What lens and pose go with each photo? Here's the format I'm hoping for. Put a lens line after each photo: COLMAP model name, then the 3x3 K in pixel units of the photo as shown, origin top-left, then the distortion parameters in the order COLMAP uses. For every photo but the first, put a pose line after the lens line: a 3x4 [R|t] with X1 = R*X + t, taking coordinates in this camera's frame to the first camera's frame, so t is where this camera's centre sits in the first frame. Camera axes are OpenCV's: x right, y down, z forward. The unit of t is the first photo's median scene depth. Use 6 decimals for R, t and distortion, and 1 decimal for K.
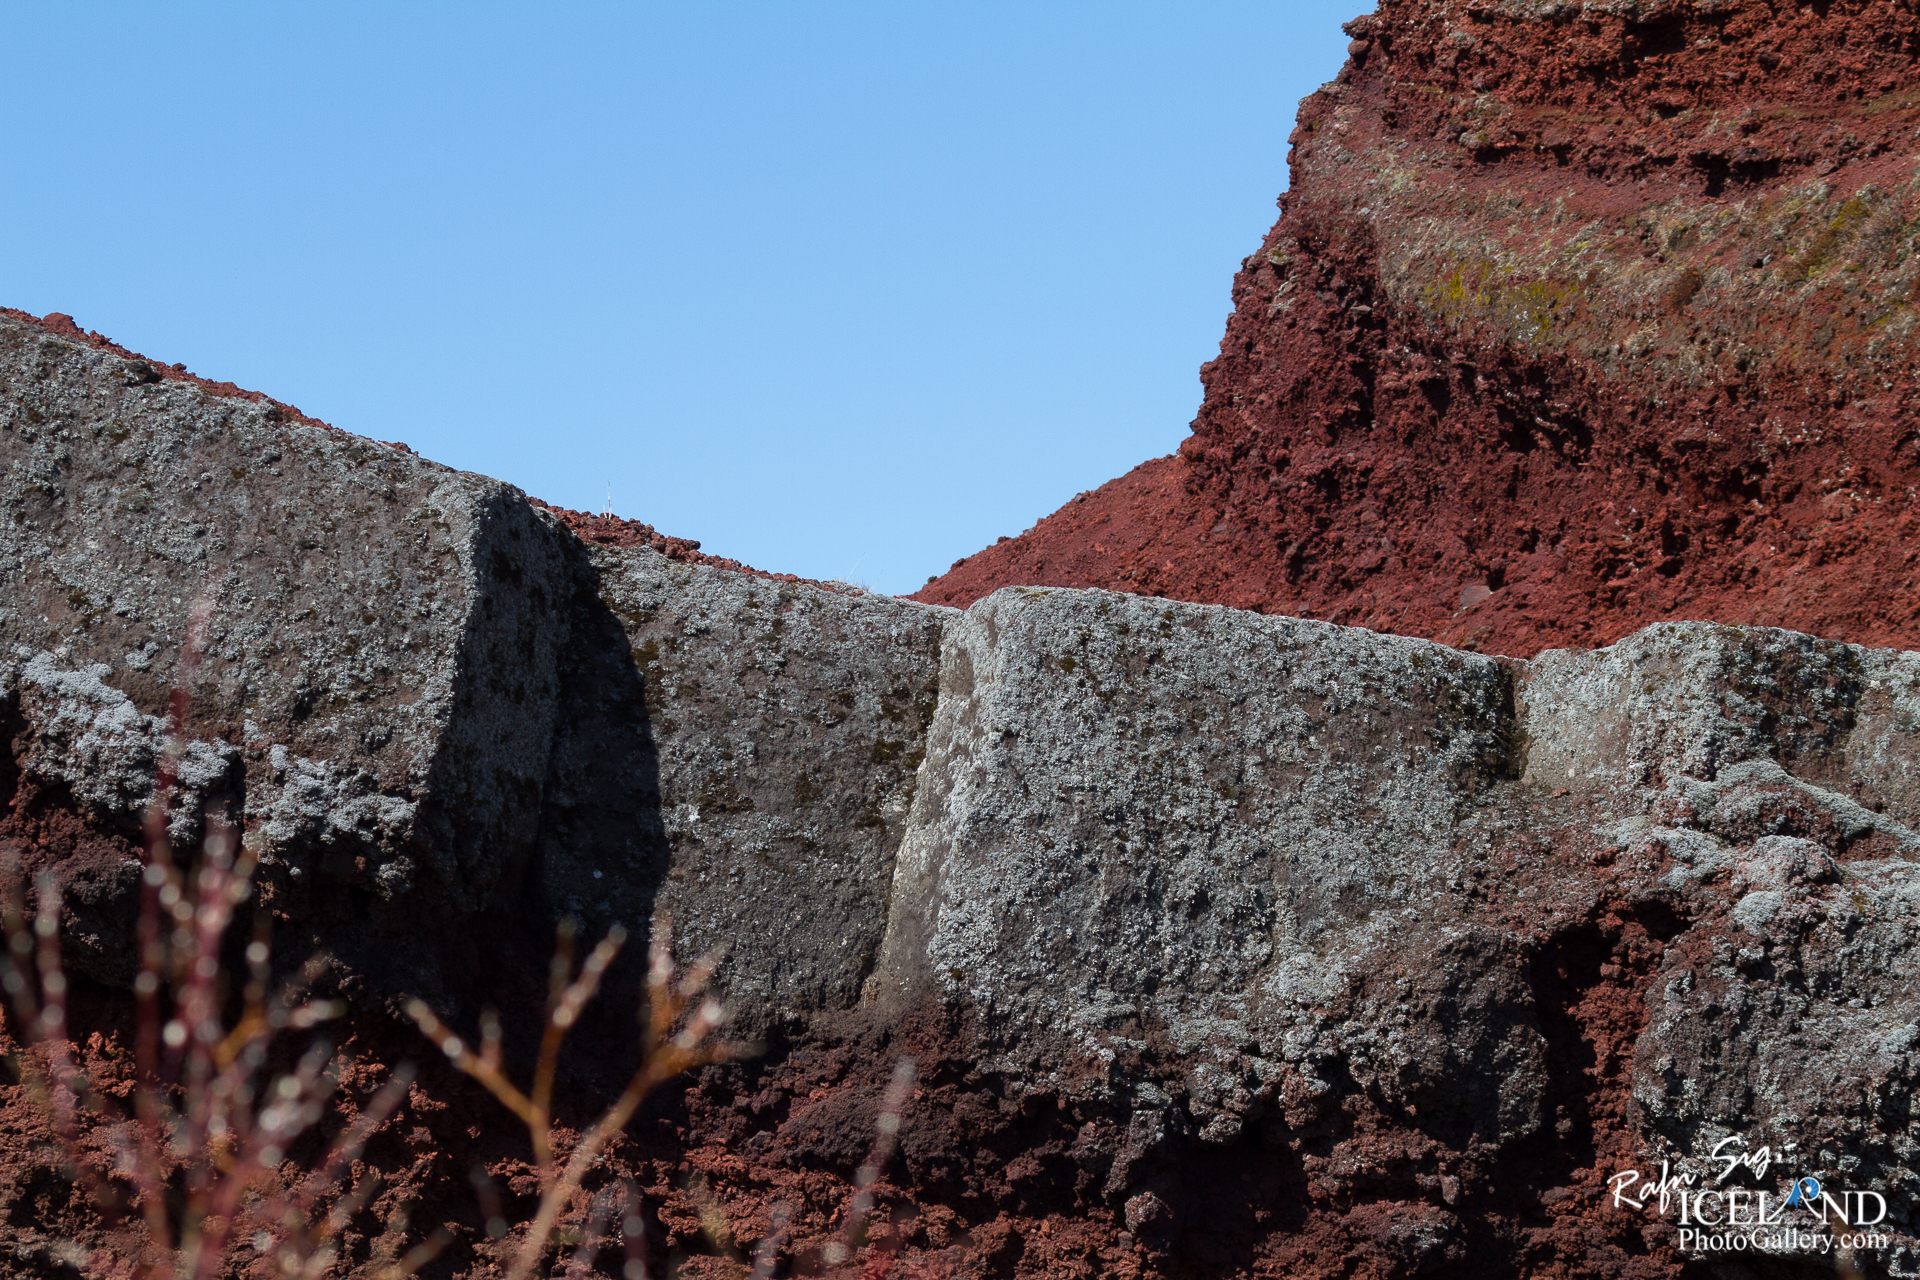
lens RADIAL K [[8937.4, 0, 960.1], [0, 8937.4, 640.7], [0, 0, 1]] dist [-0.063608, 0.000000]
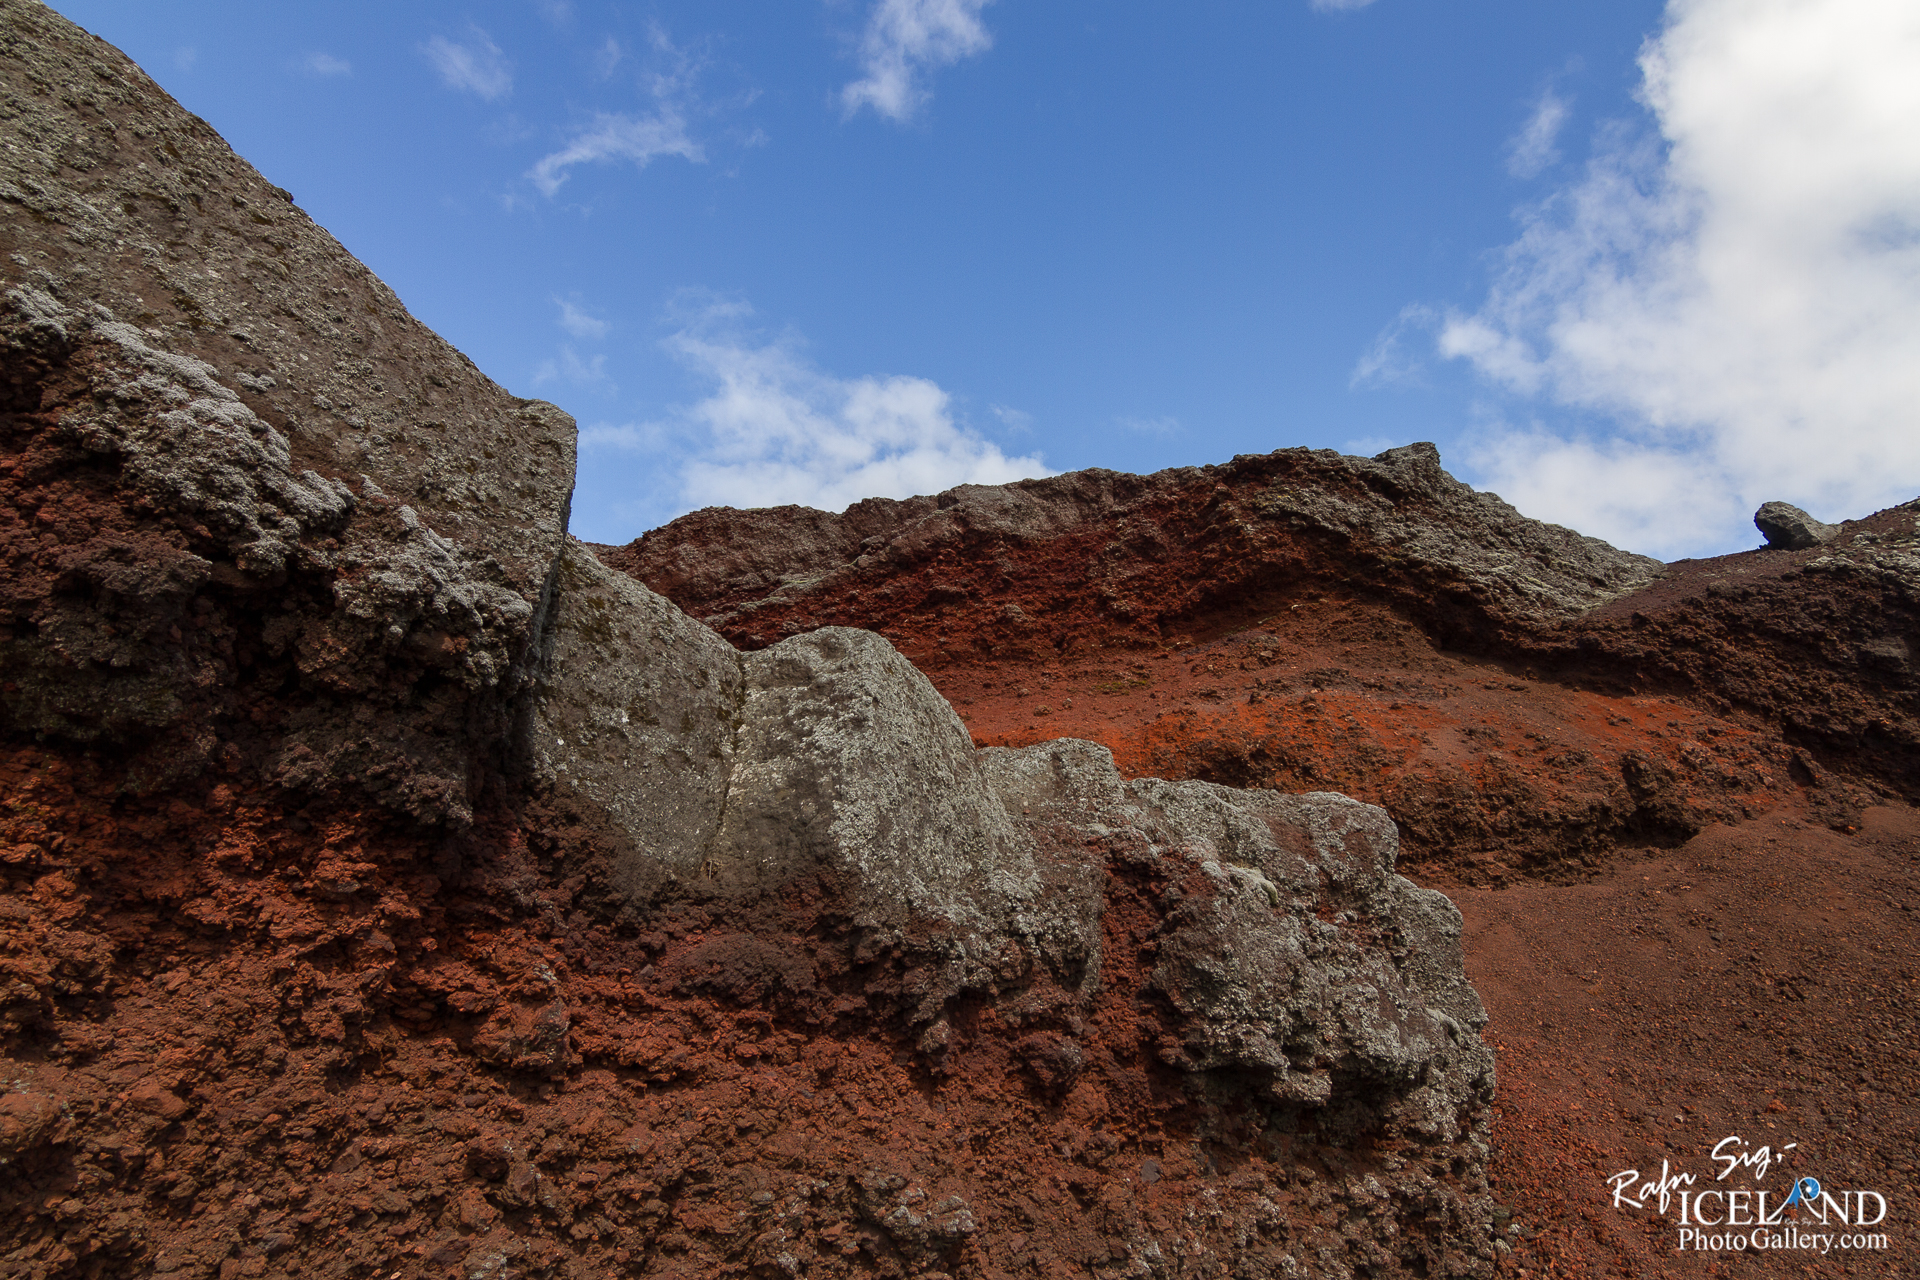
lens RADIAL K [[997.3, 0, 957.1], [0, 997.3, 631.8], [0, 0, 1]] dist [-0.002828, 0.000789]
pose [[0.650953, 0.302561, 0.696216, -0.108454], [-0.040920, 0.929790, -0.365808, 0.061826], [-0.758014, 0.209635, 0.617631, 0.882606]]
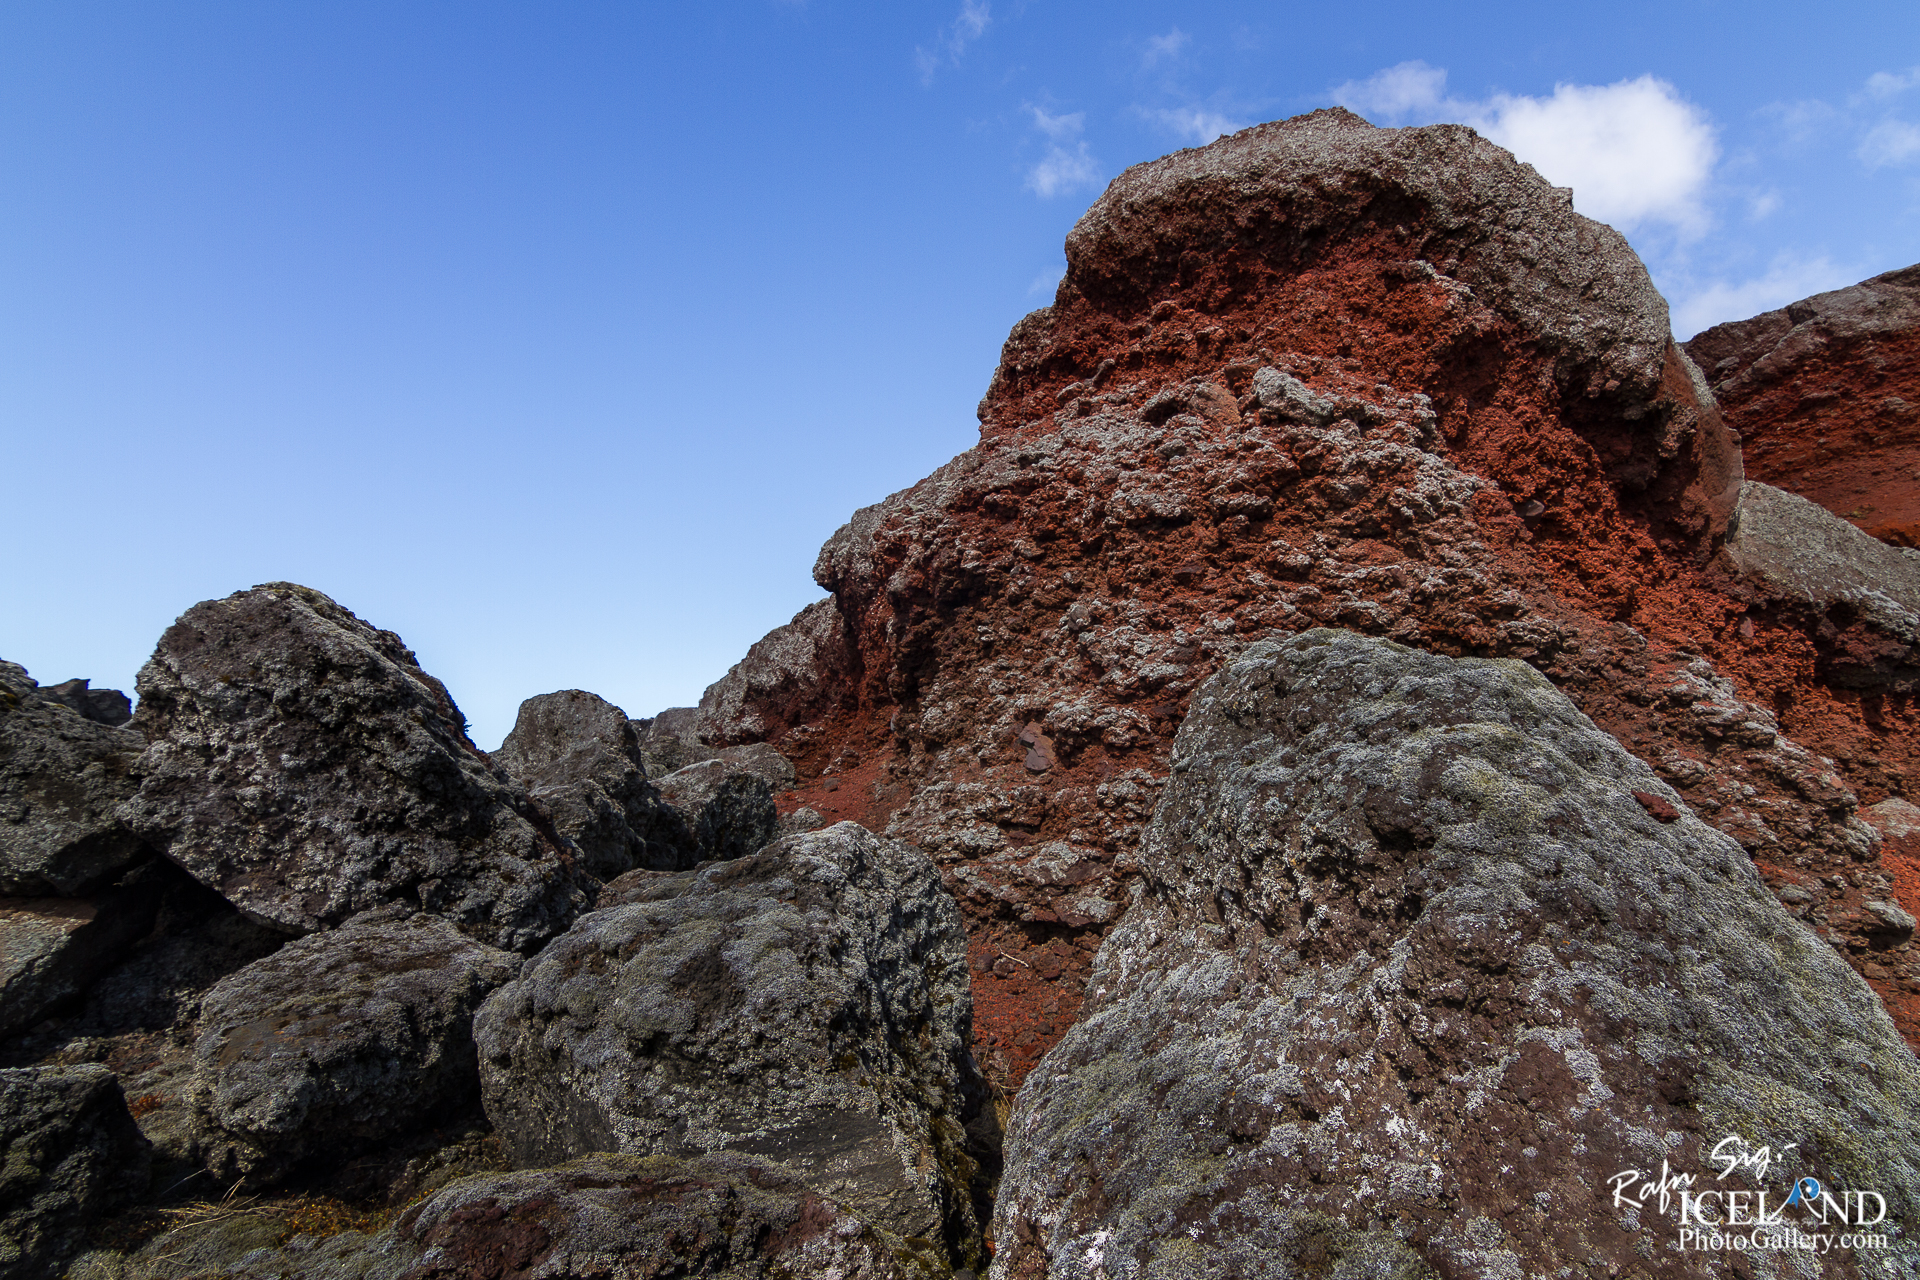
lens RADIAL K [[997.3, 0, 989.2], [0, 997.3, 559.7], [0, 0, 1]] dist [-0.002828, 0.000789]
pose [[0.963944, 0.065893, 0.257818, -0.532562], [-0.025556, 0.987302, -0.156783, 0.060515], [-0.264875, 0.144541, 0.953388, 0.715681]]
